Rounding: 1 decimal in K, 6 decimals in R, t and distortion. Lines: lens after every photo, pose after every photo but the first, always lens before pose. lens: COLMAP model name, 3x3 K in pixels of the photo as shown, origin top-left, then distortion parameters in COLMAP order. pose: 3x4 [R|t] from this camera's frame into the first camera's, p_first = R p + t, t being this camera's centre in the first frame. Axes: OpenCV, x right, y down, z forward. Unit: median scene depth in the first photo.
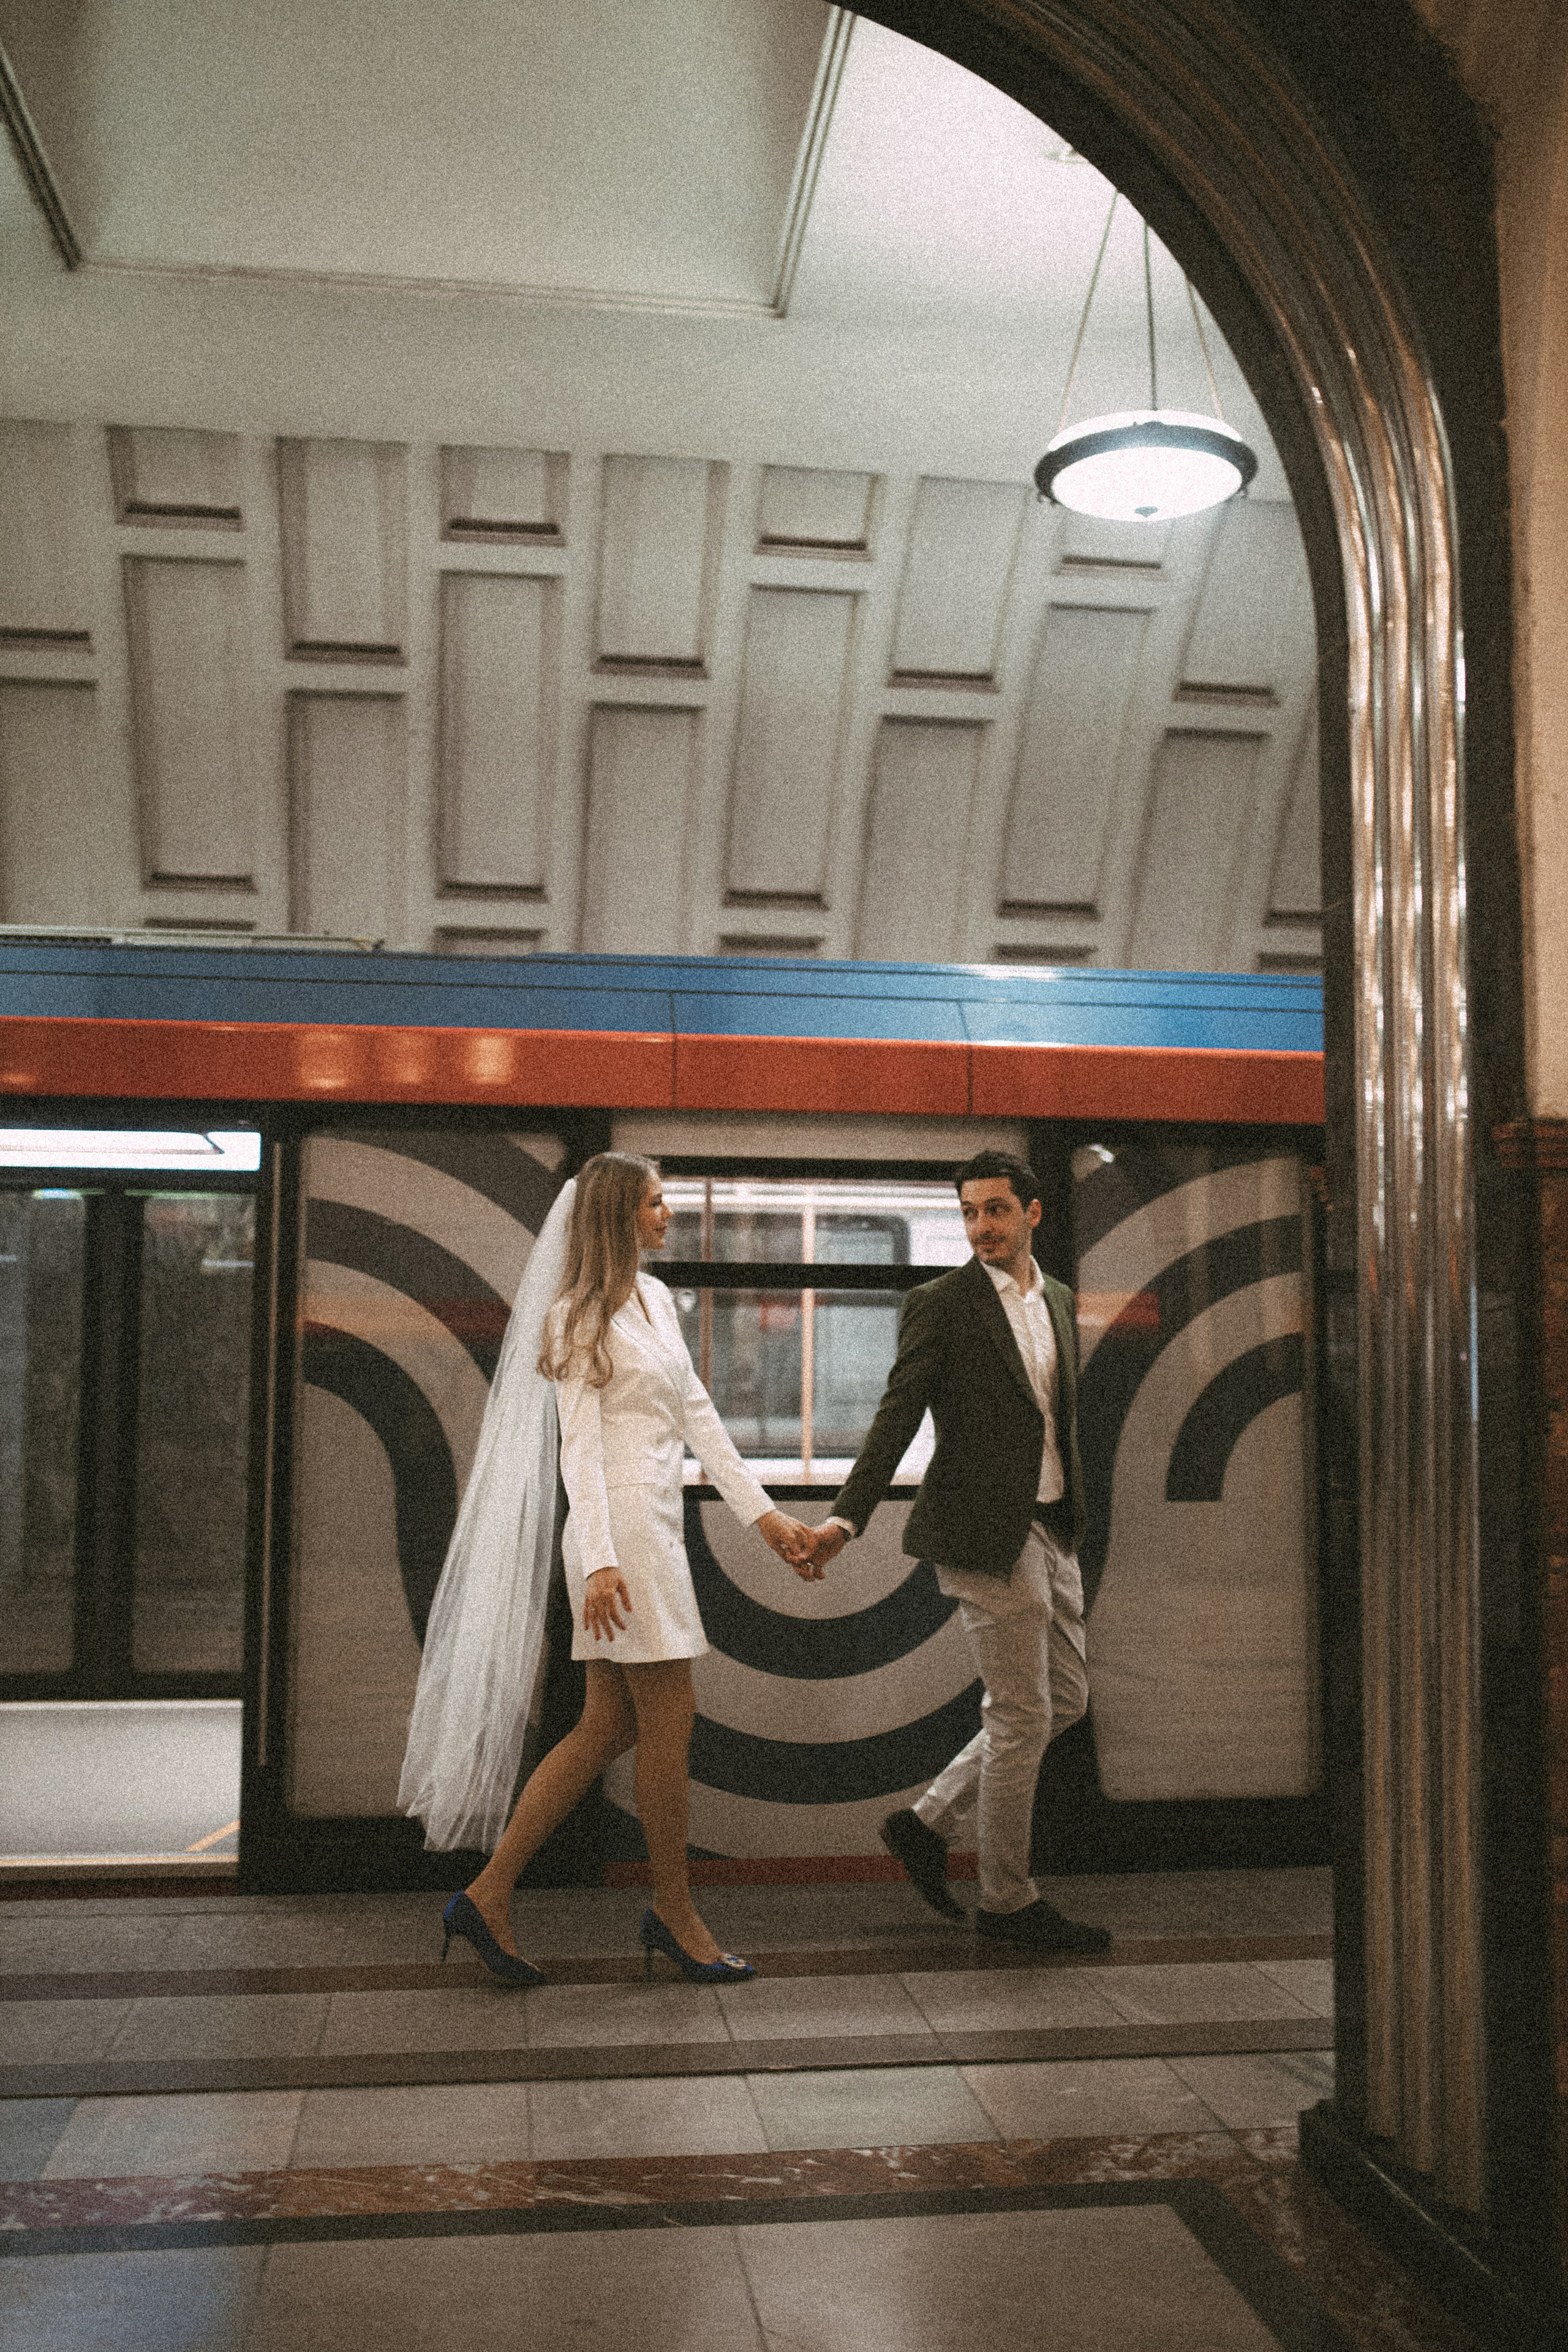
lens RADIAL K [[2333.7, 0, 784.0], [0, 2333.7, 1176.0], [0, 0, 1]] dist [-0.027298, 0.009475]
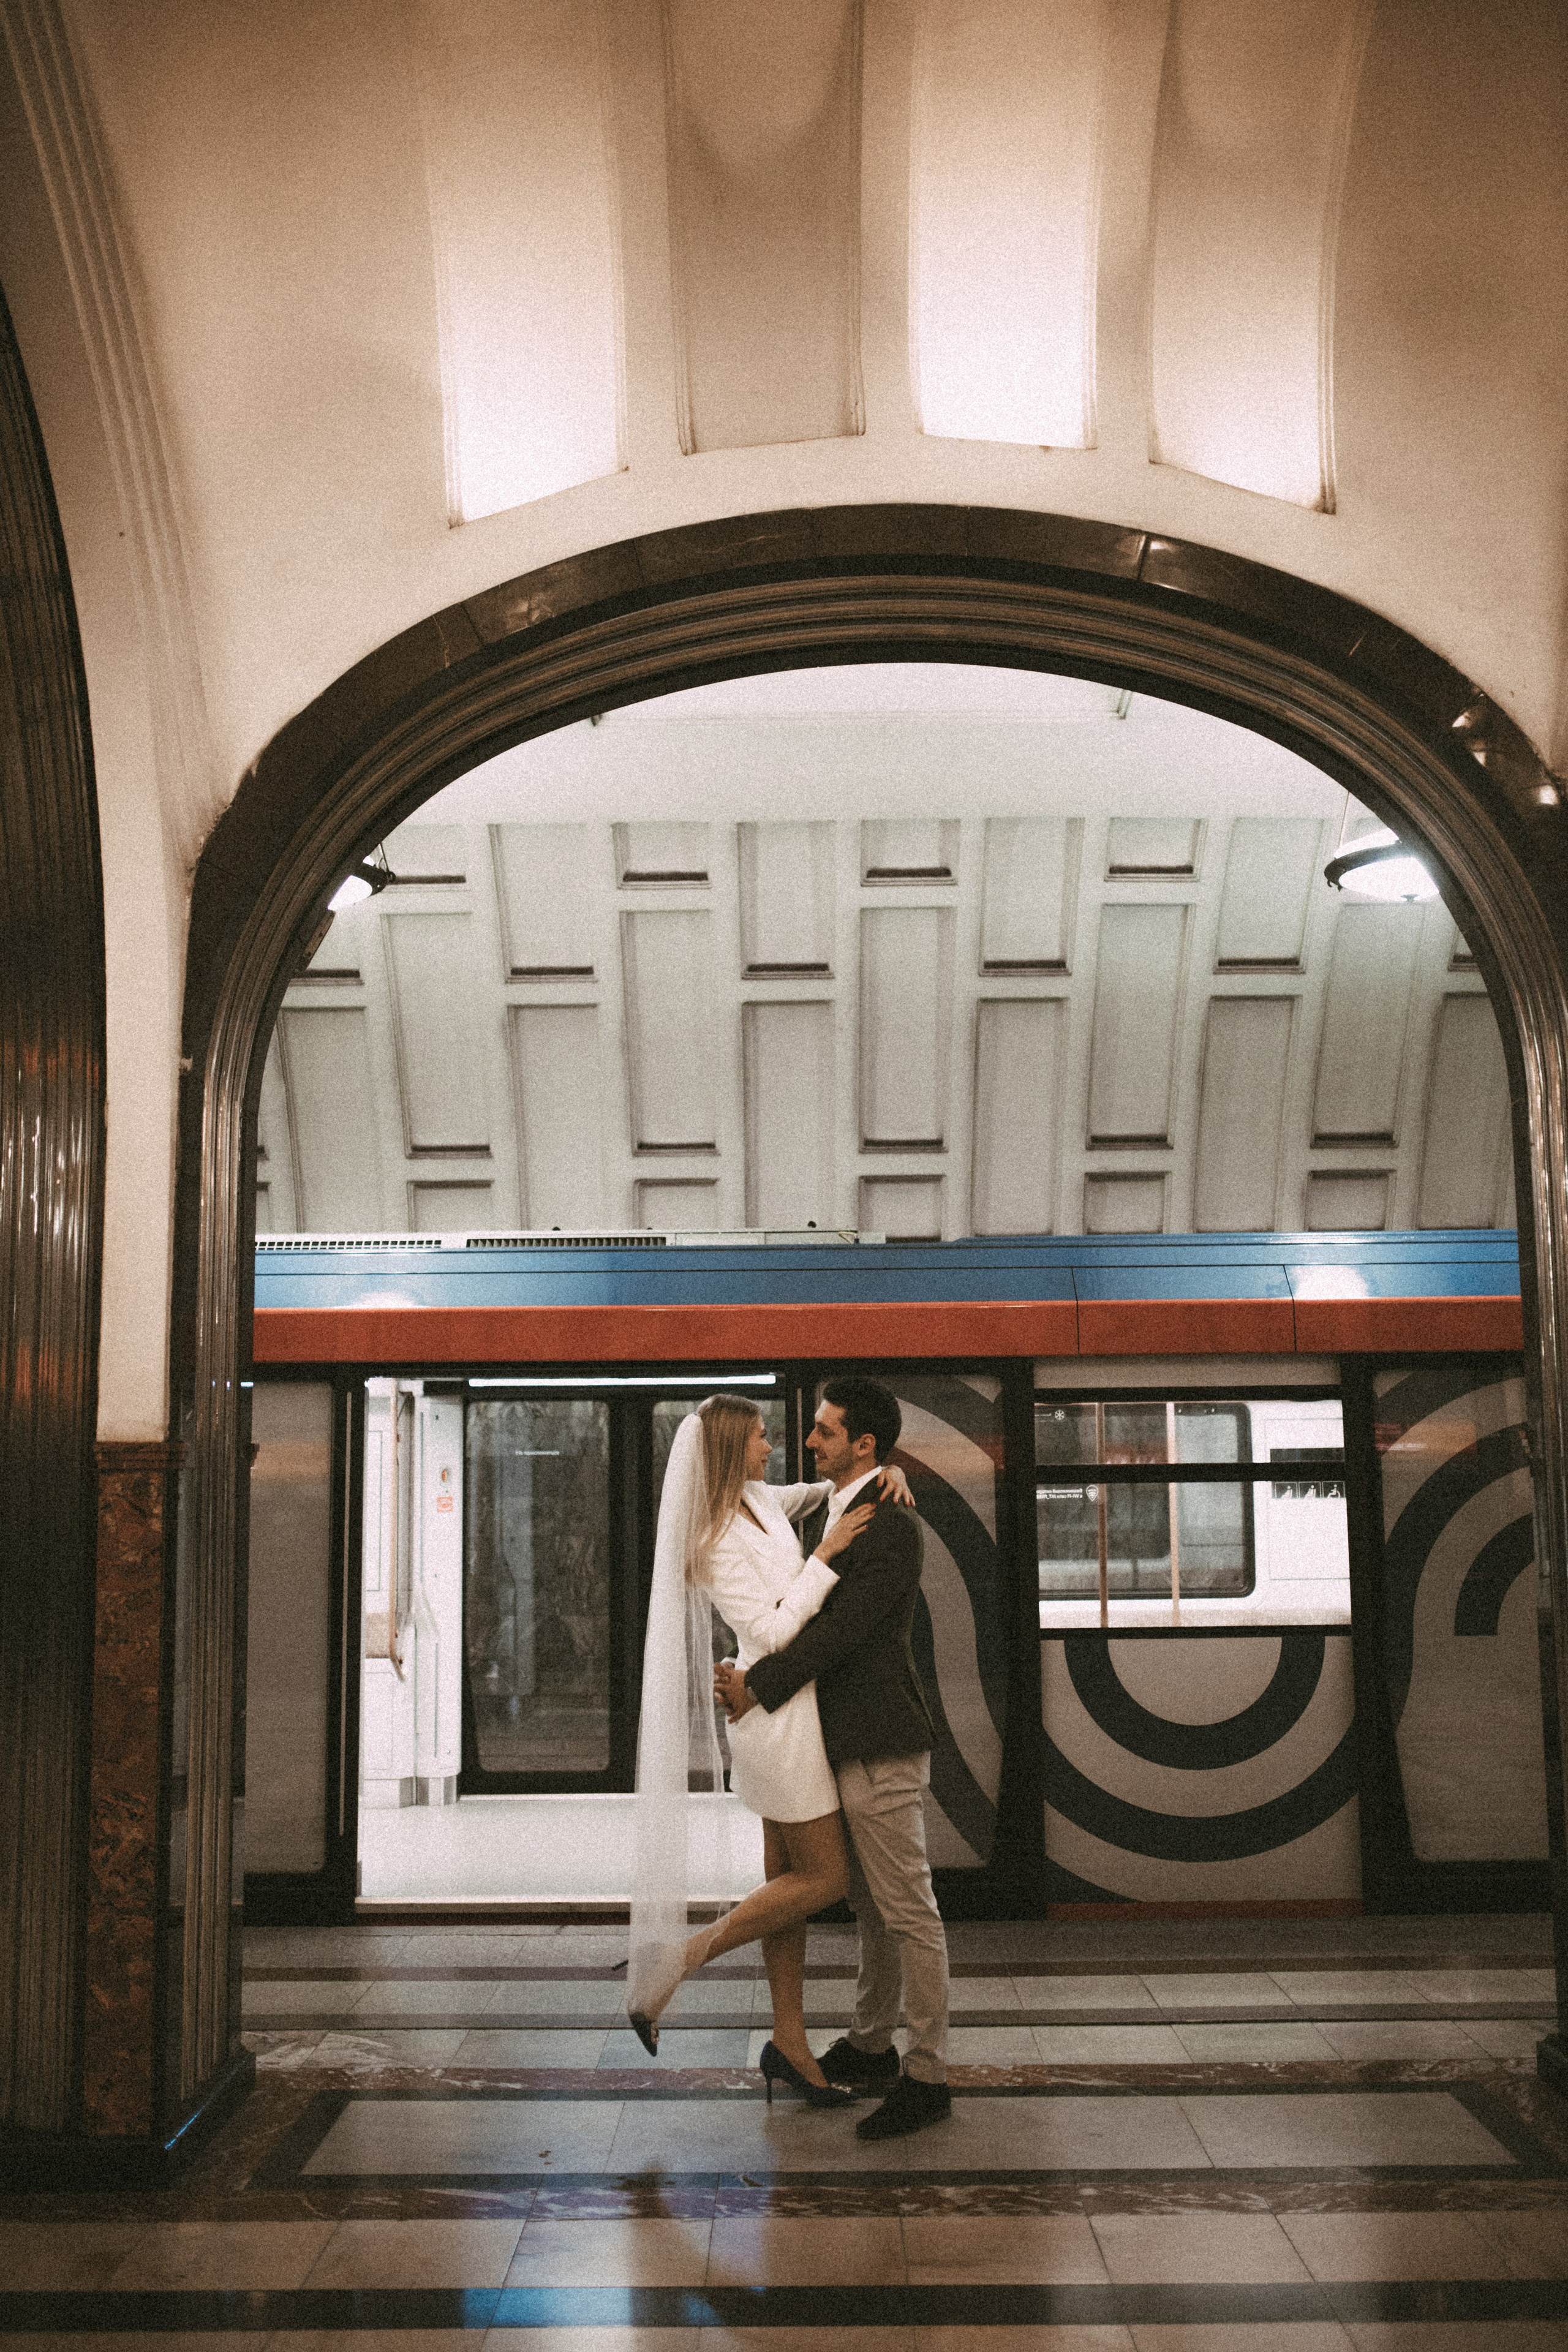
lens RADIAL K [[2333.7, 0, 784.0], [0, 2333.7, 1176.0], [0, 0, 1]] dist [-0.027298, 0.009475]
pose [[0.990266, -0.036214, -0.134398, -0.021126], [0.030077, 0.998422, -0.047417, -0.052333], [0.135903, 0.042913, 0.989792, -0.282018]]
